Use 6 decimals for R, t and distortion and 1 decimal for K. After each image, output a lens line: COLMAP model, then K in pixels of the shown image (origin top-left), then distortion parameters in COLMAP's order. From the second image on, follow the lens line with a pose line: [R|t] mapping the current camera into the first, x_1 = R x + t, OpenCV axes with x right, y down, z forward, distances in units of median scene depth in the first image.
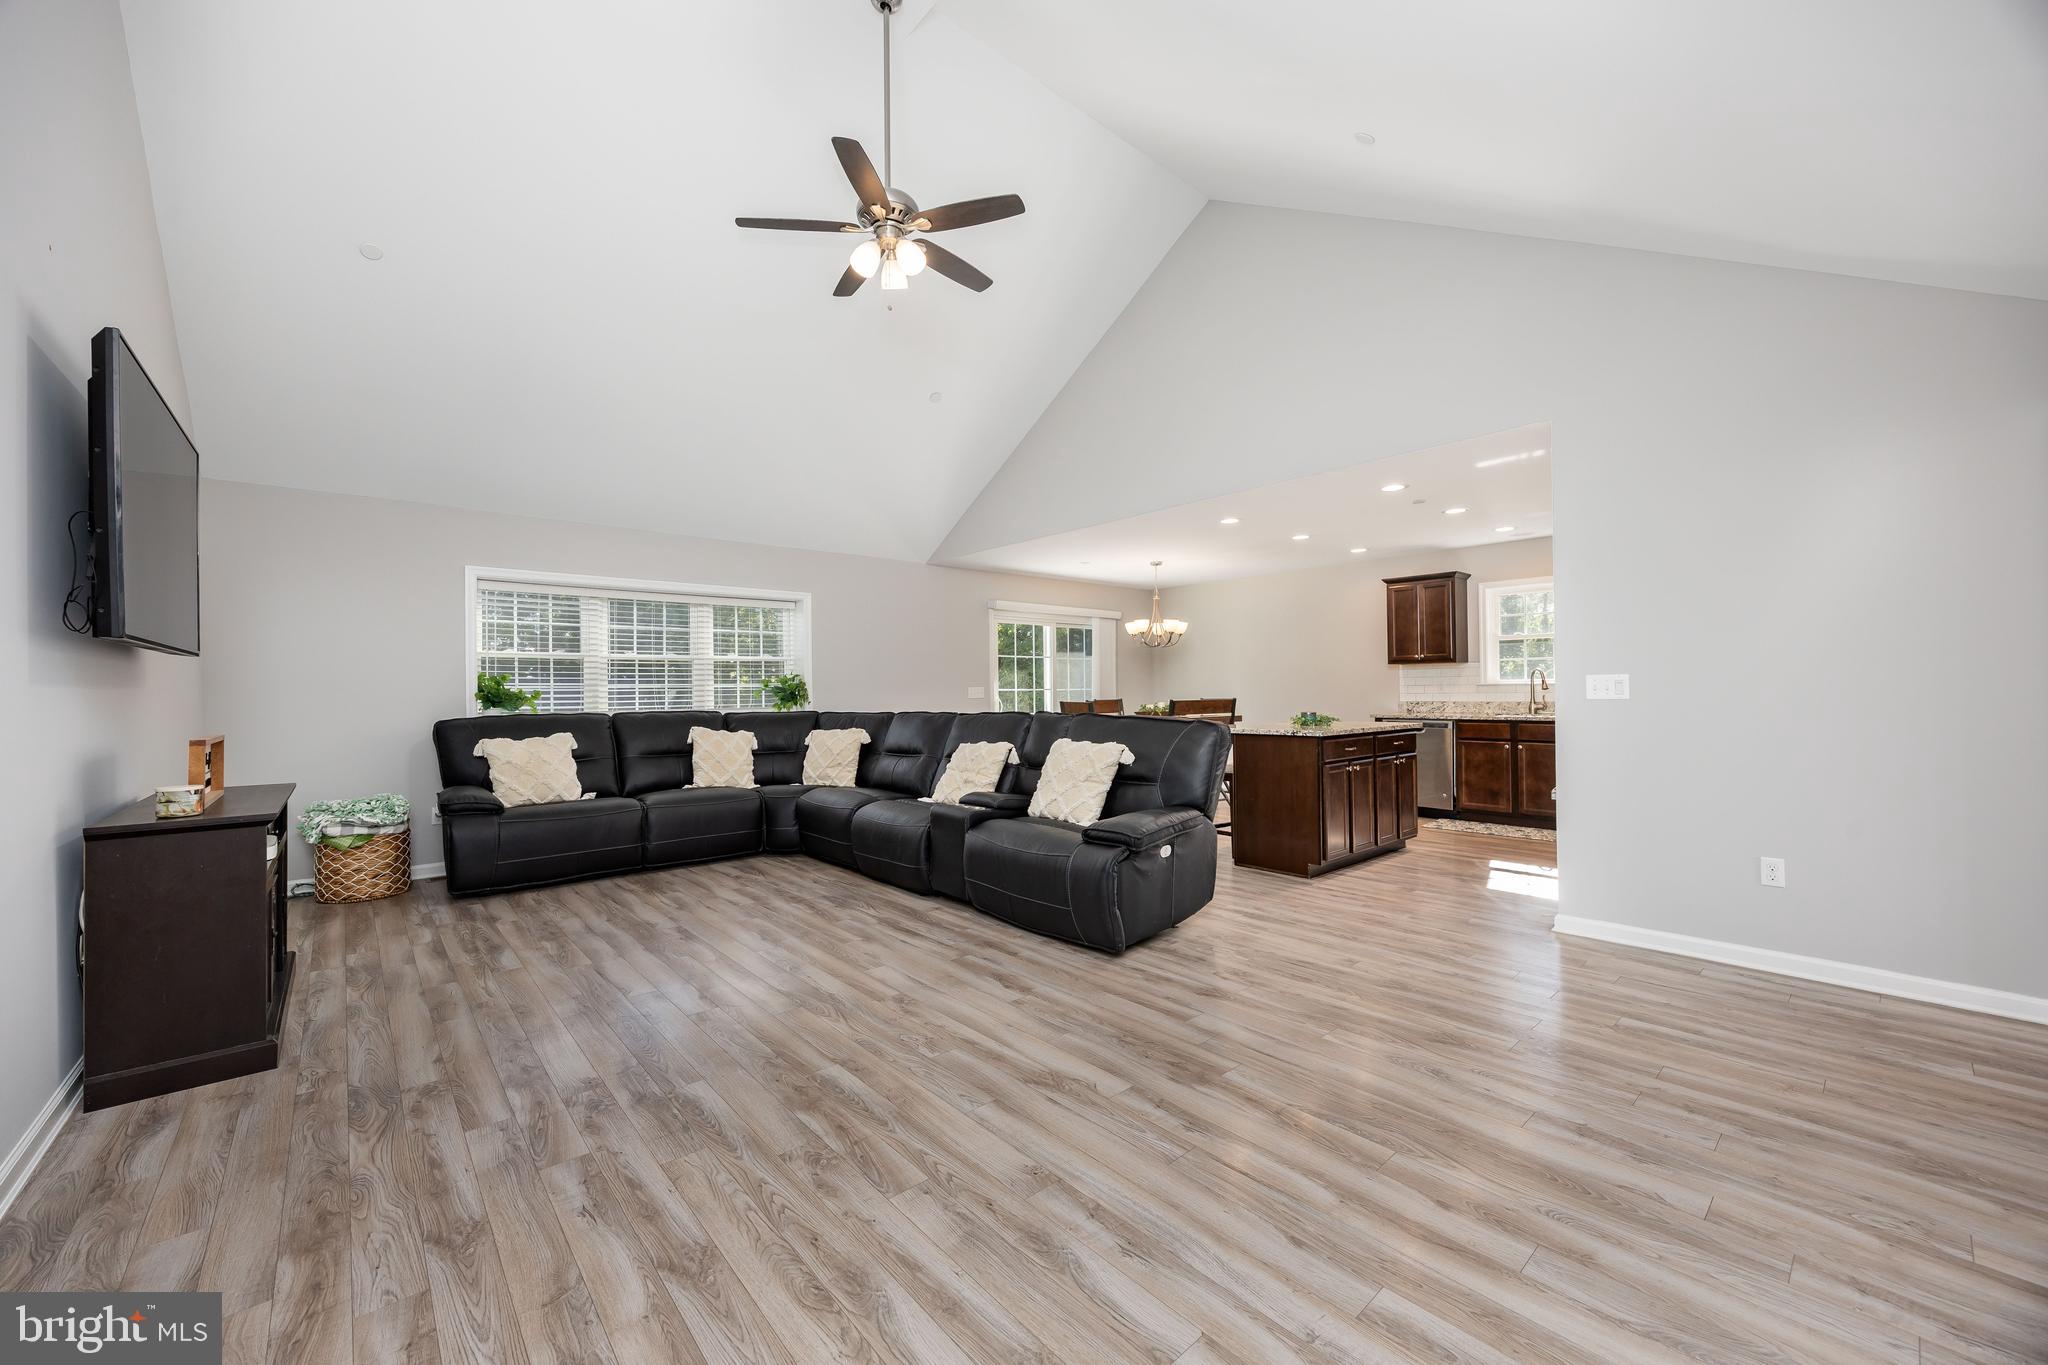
lens RADIAL K [[793.8, 0, 1008.9], [0, 793.8, 686.0], [0, 0, 1]] dist [-0.003571, -0.000255]
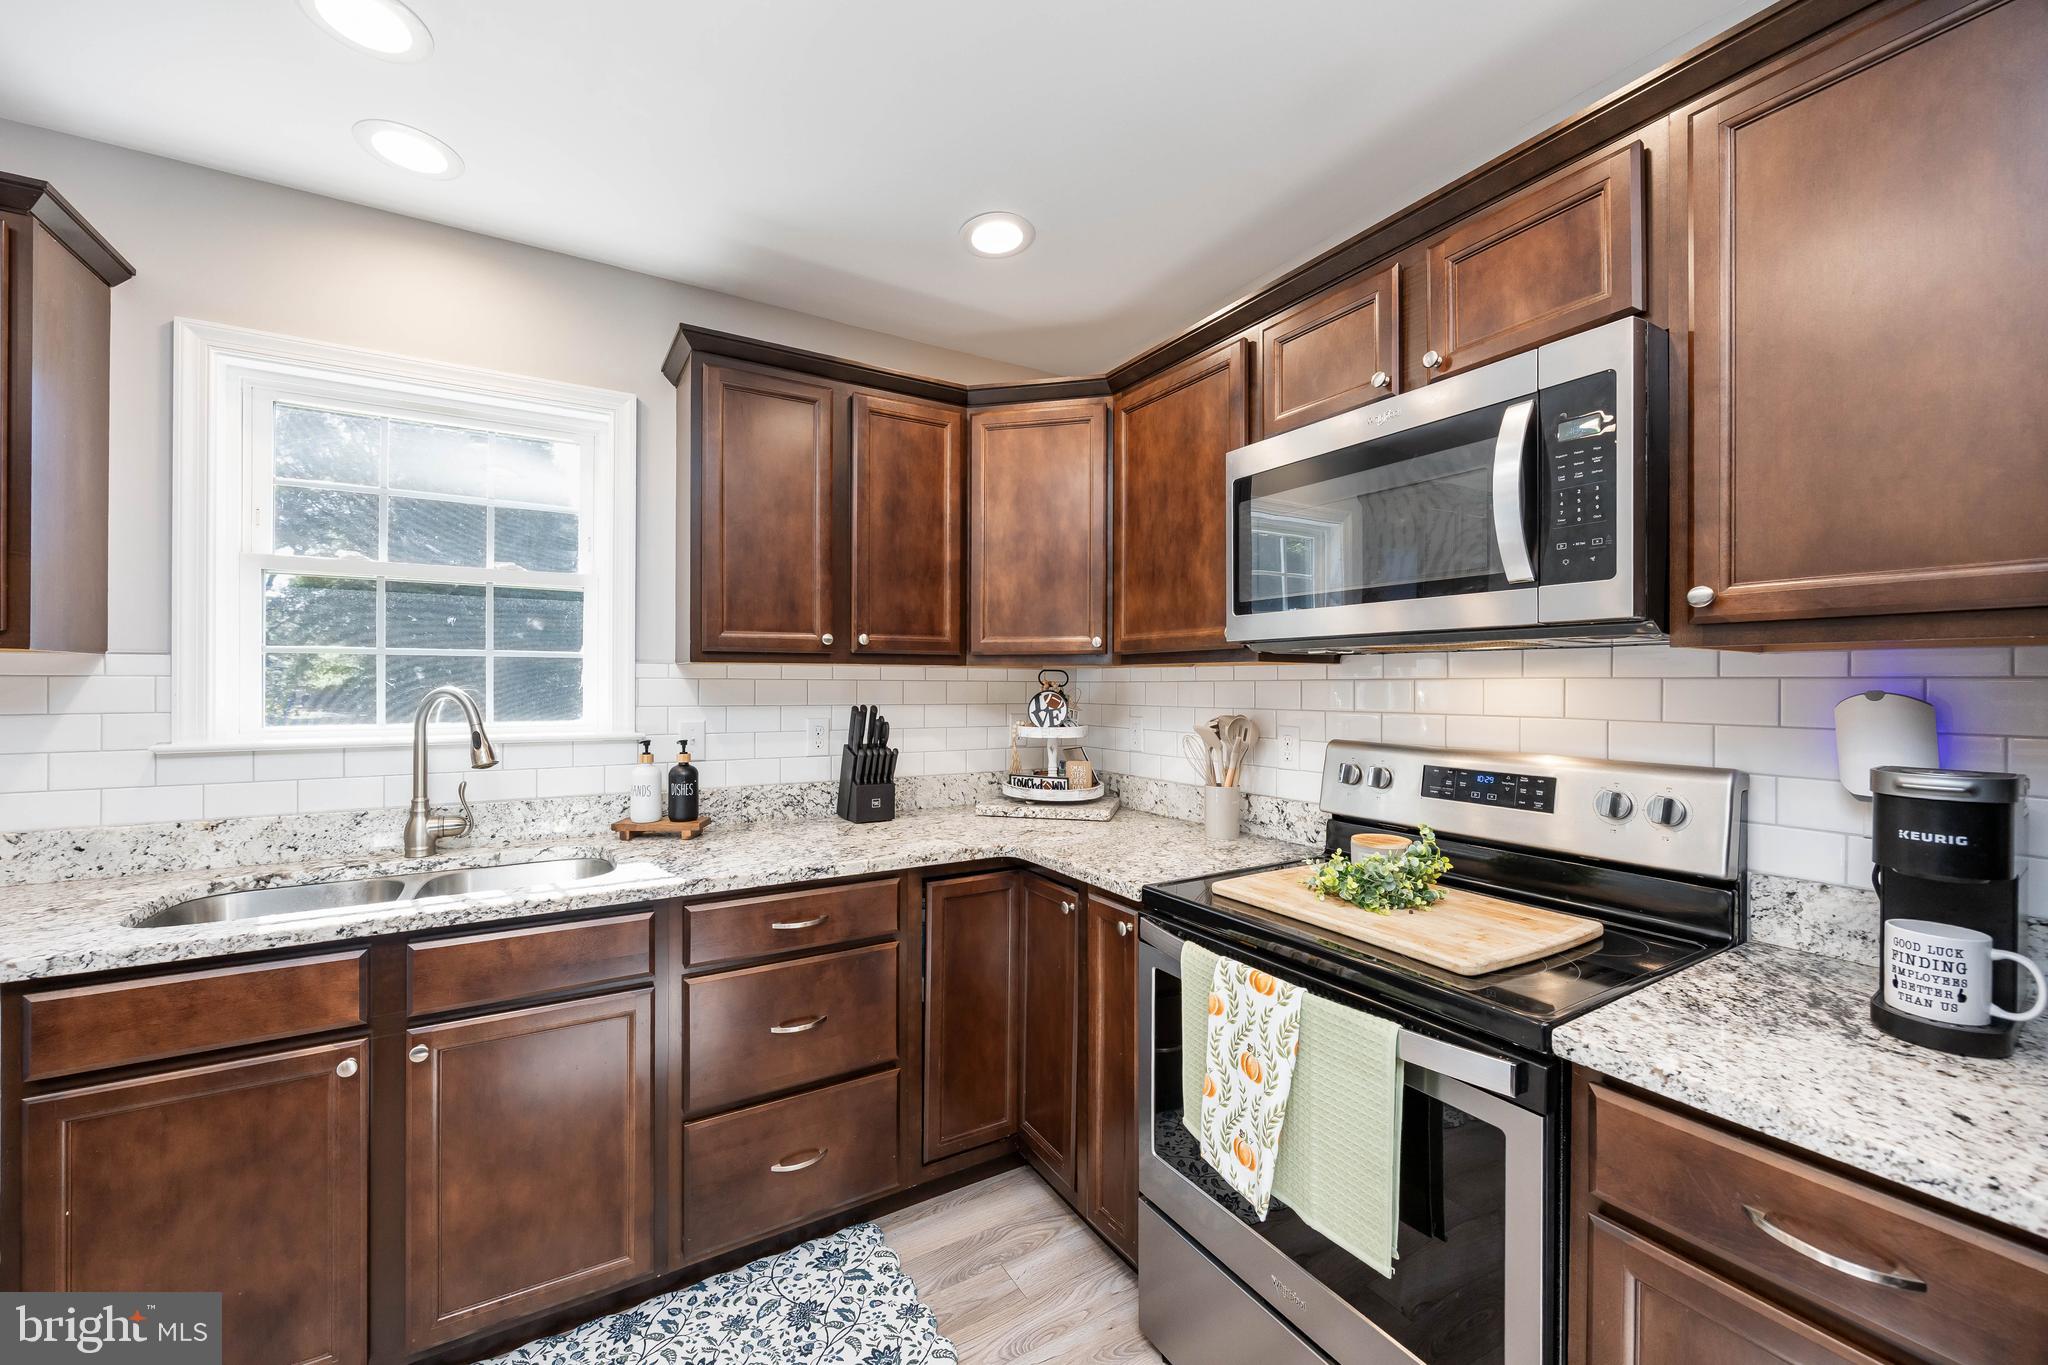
lens RADIAL K [[793.8, 0, 1019.3], [0, 793.8, 675.0], [0, 0, 1]] dist [-0.003571, -0.000255]
pose [[0.173644, 0.022258, 0.984557, 0.716409], [-0.011388, 0.999723, -0.020593, -0.037824], [-0.984743, -0.007636, 0.173849, 1.254350]]
